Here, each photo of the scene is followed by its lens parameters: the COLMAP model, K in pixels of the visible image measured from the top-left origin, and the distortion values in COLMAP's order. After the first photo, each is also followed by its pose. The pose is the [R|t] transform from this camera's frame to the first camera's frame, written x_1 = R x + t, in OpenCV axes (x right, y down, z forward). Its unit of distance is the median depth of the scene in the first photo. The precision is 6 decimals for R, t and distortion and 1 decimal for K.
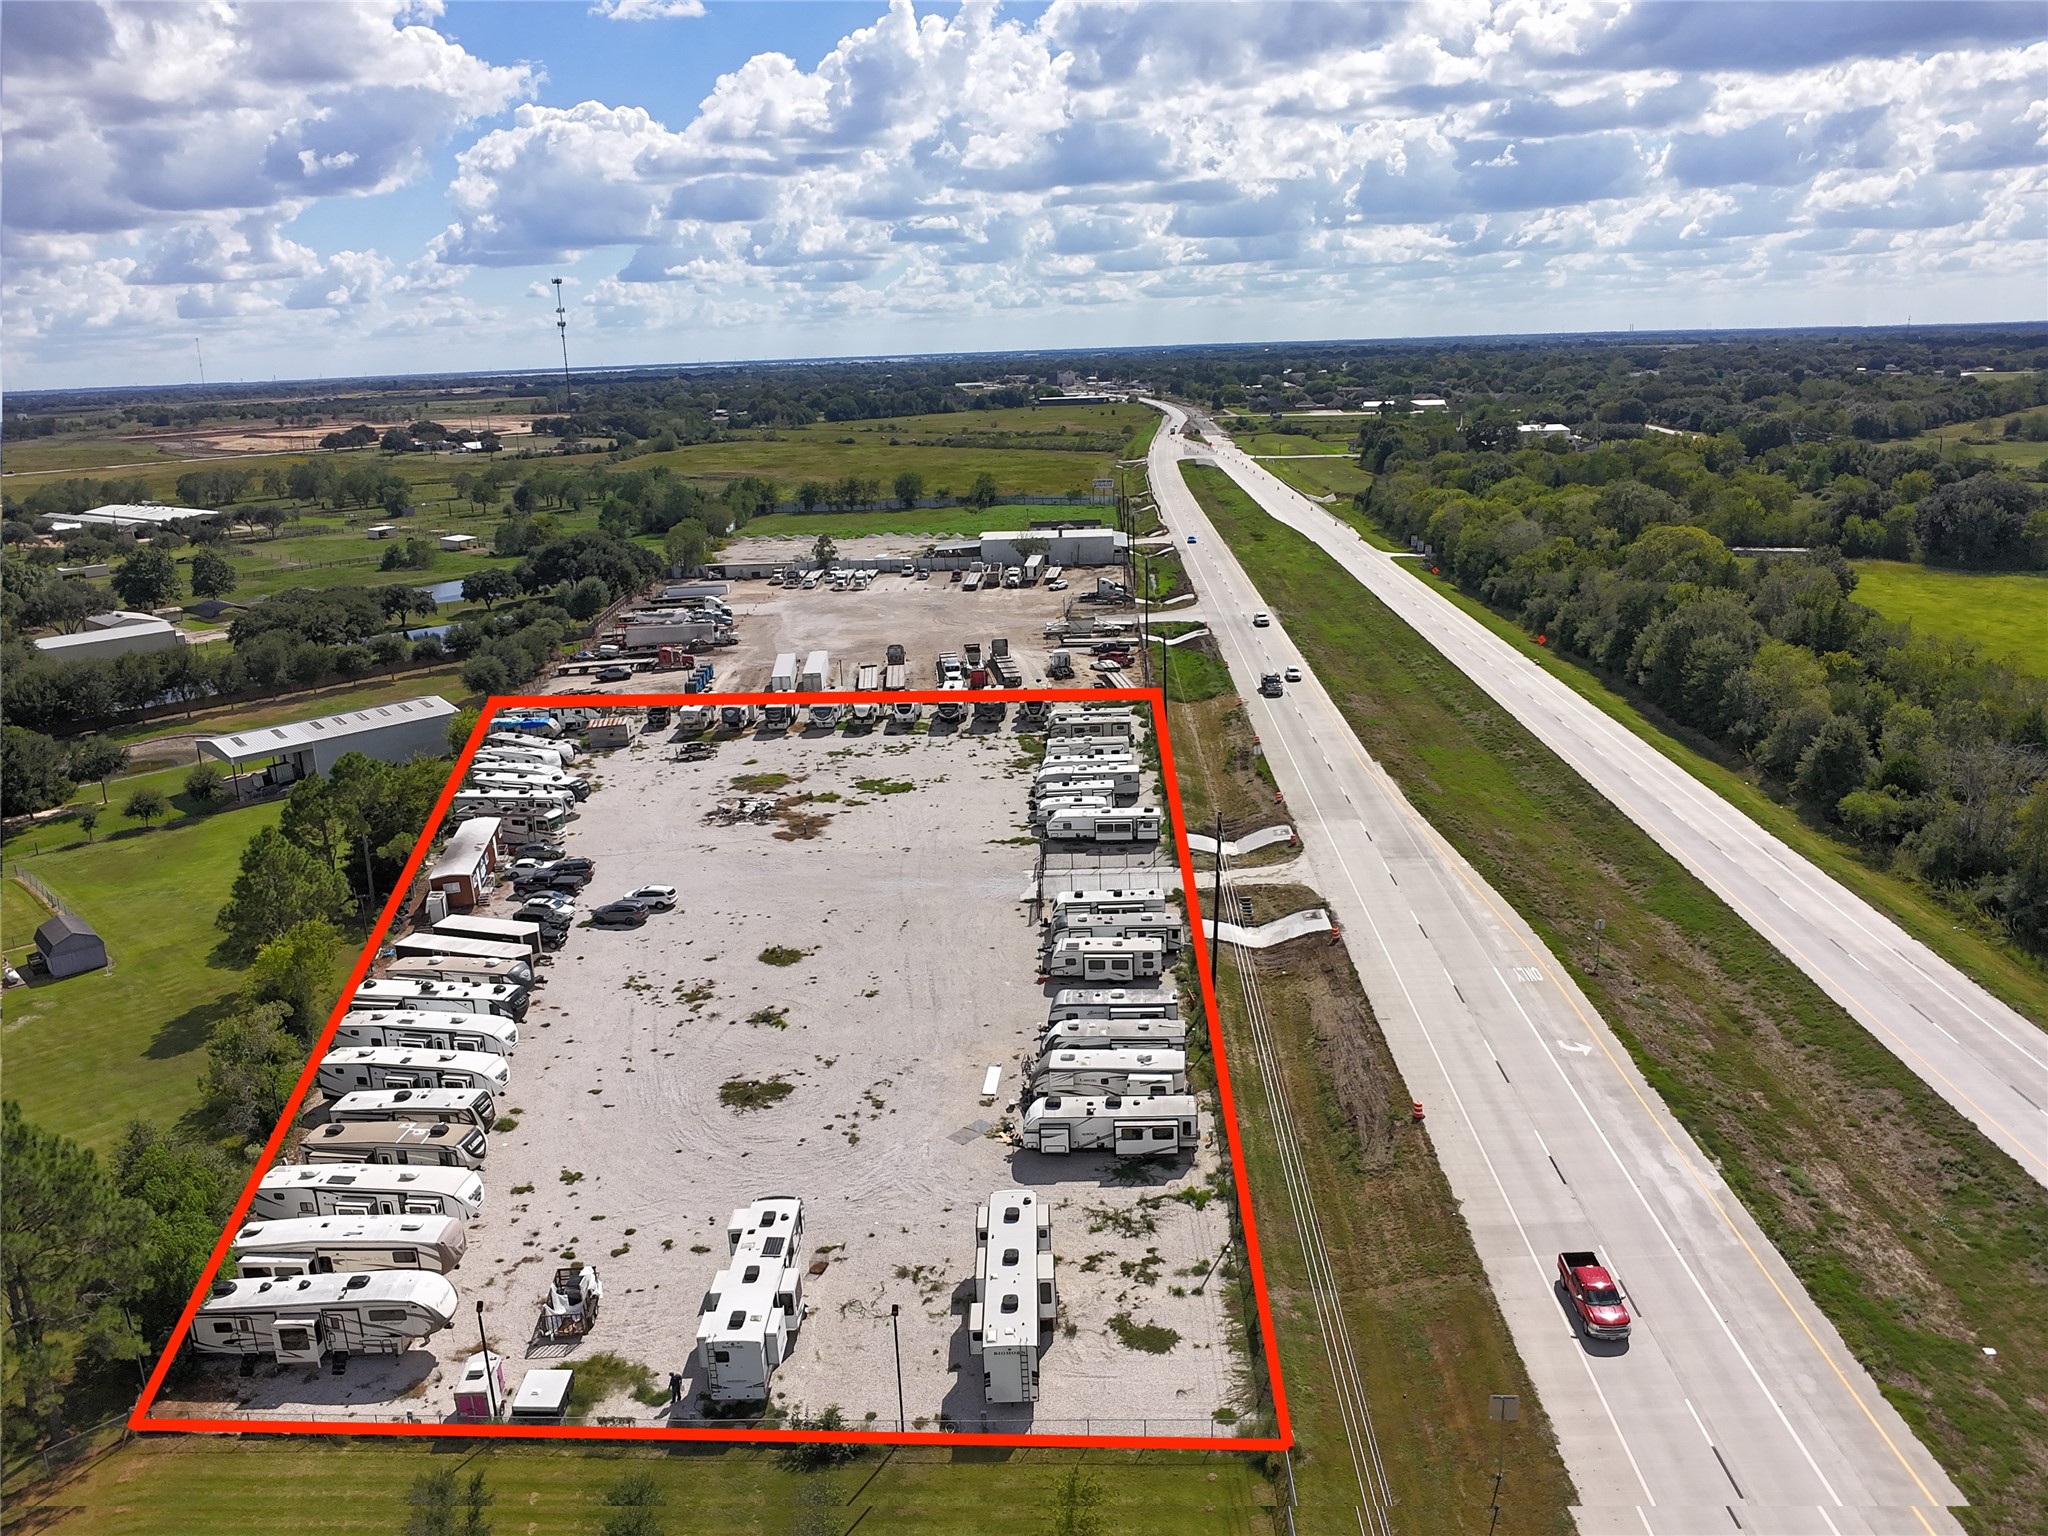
lens RADIAL K [[1508.4, 0, 1024.0], [0, 1508.4, 768.0], [0, 0, 1]] dist [-0.034759, 0.000293]
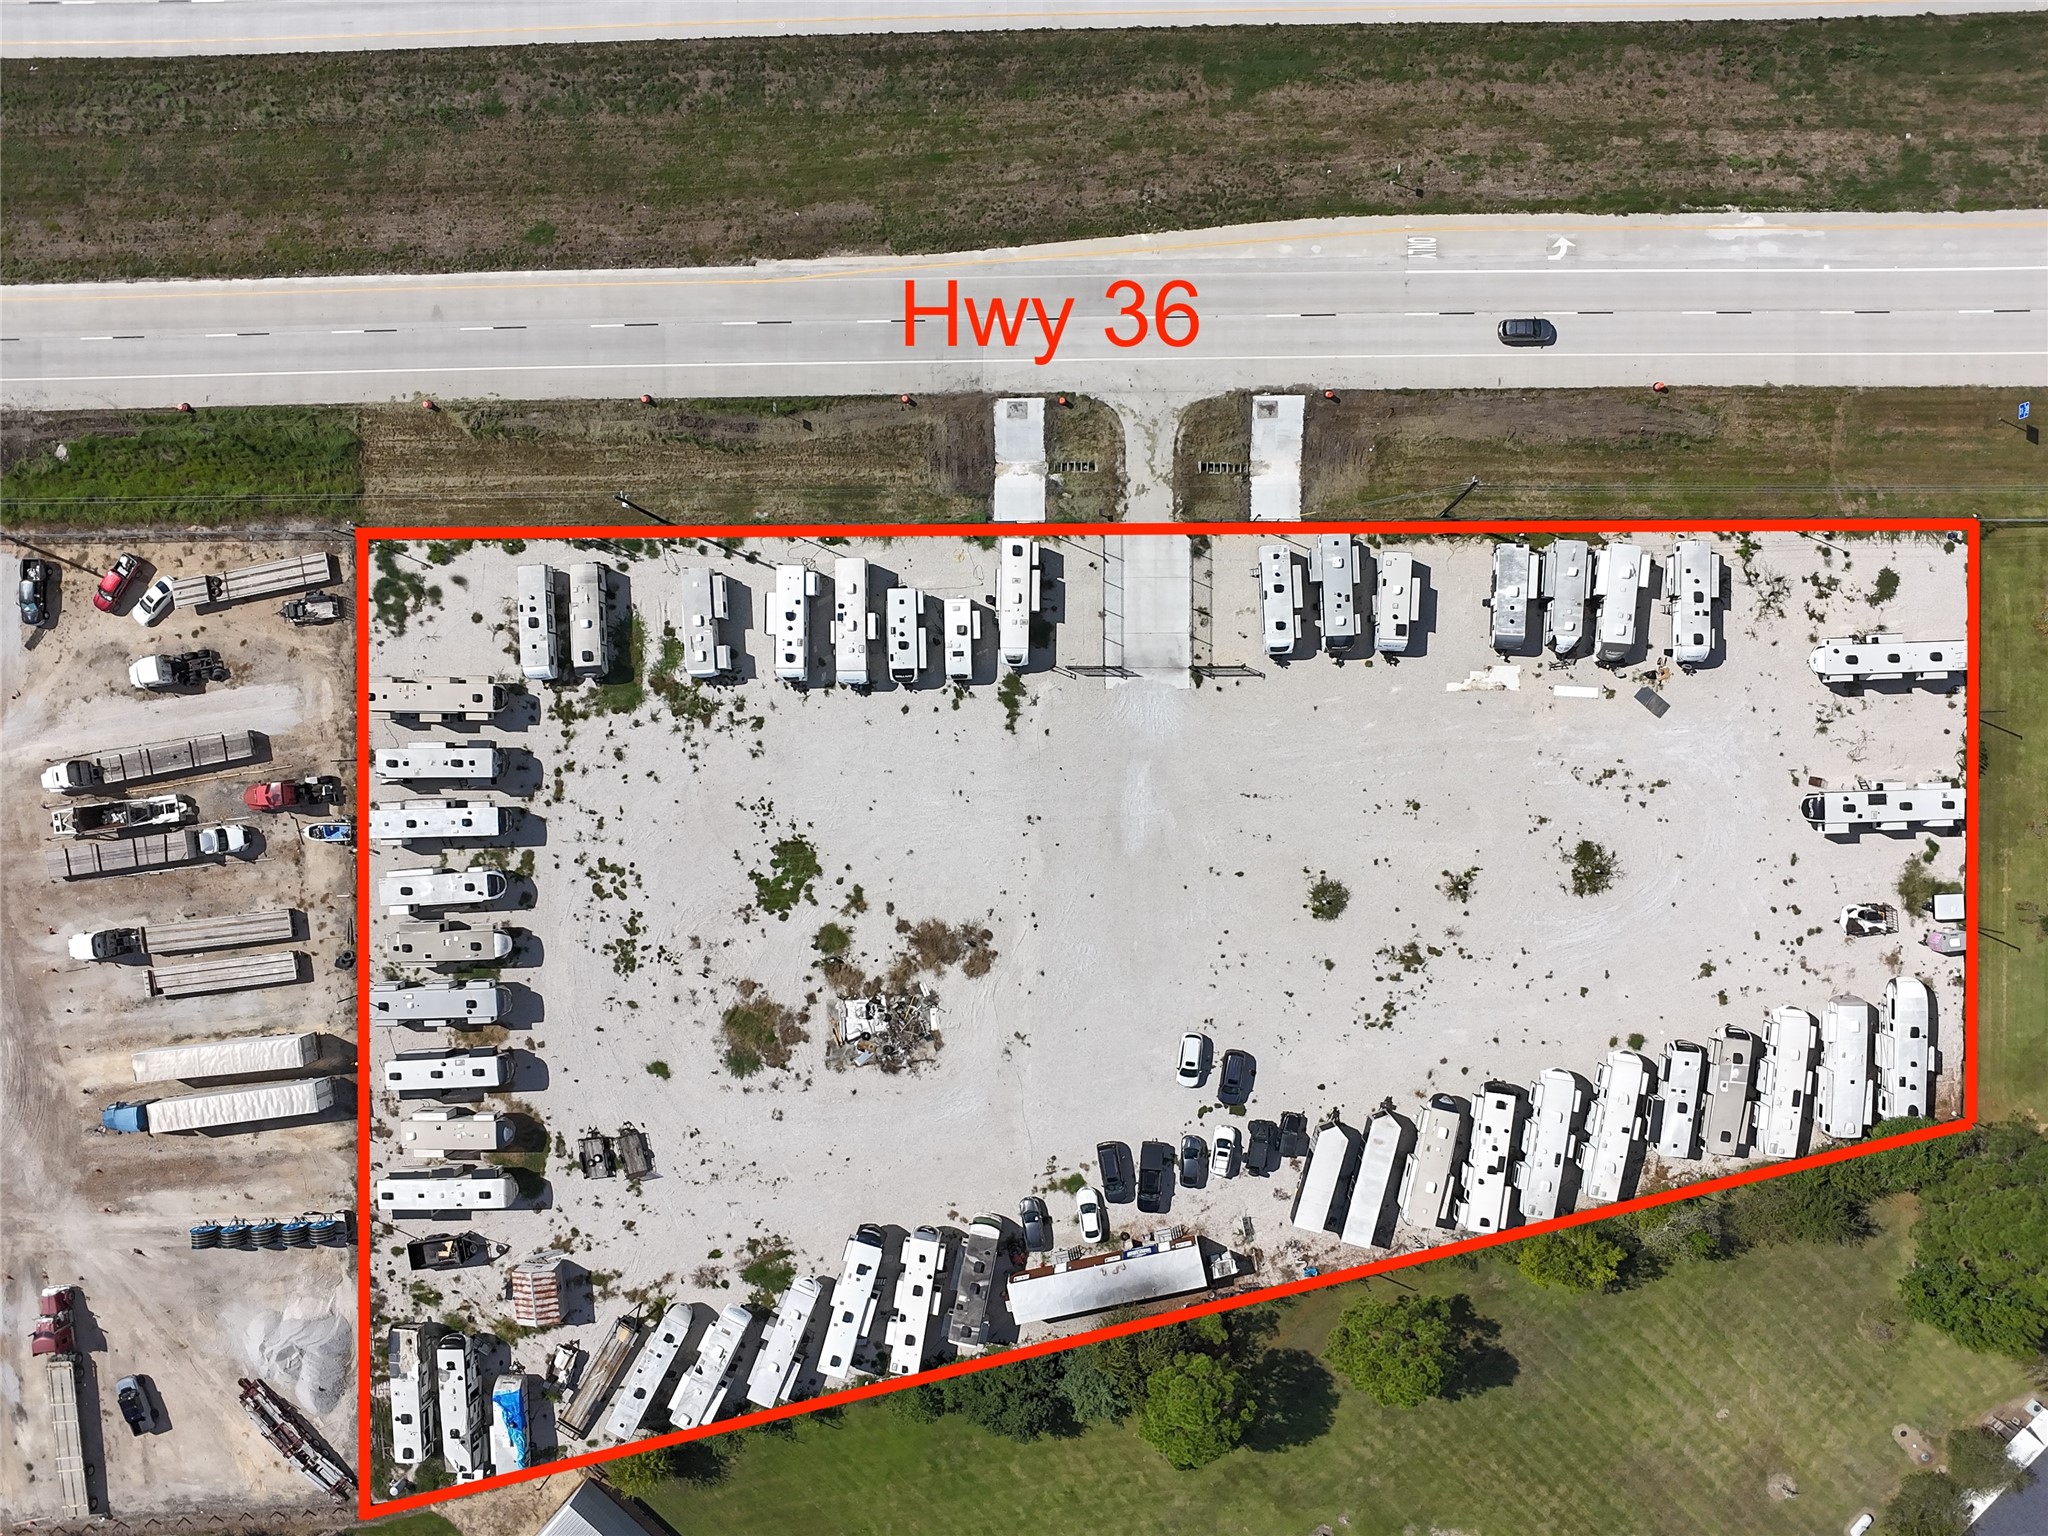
lens RADIAL K [[1517.2, 0, 1024.0], [0, 1517.2, 768.0], [0, 0, 1]] dist [-0.034433, -0.002427]
pose [[-0.041547, -0.998881, 0.022596, -0.053835], [0.313768, 0.008427, 0.949462, -0.661685], [-0.948590, 0.046537, 0.313067, 0.573096]]
